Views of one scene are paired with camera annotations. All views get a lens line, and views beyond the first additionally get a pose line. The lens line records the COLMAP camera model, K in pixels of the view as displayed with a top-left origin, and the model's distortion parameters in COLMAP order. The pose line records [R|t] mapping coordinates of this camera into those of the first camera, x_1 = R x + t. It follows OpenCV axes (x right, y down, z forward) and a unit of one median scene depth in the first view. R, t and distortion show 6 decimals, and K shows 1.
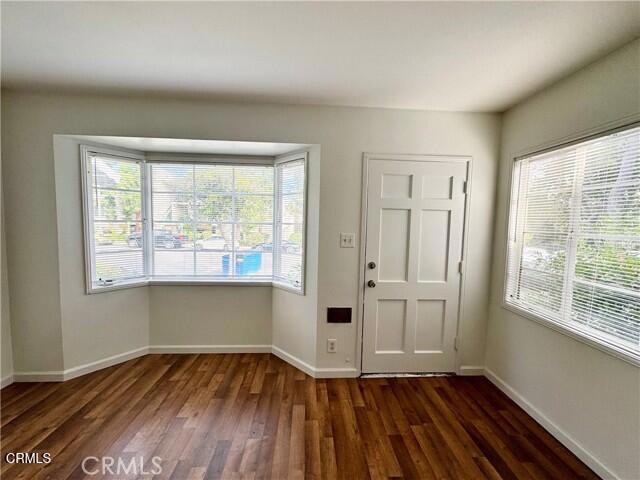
lens RADIAL K [[255.0, 0, 320.0], [0, 255.0, 240.0], [0, 0, 1]] dist [-0.001226, -0.000315]
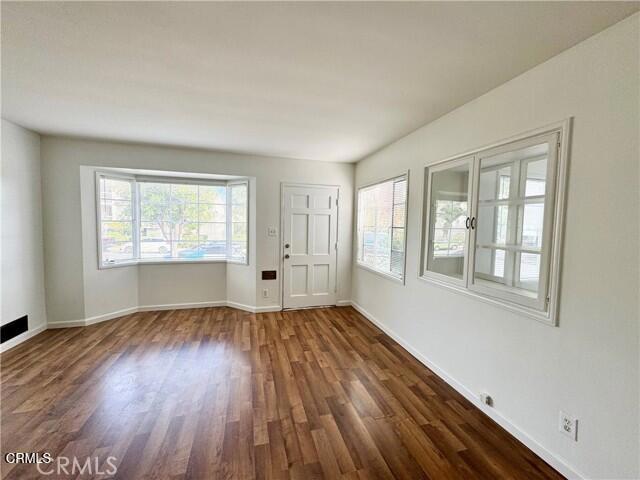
lens RADIAL K [[255.0, 0, 320.0], [0, 255.0, 240.0], [0, 0, 1]] dist [-0.001226, -0.000315]
pose [[0.974698, -0.017876, 0.222808, 0.031095], [0.019126, 0.999811, -0.003451, 0.068715], [-0.222704, 0.007625, 0.974856, -0.763456]]
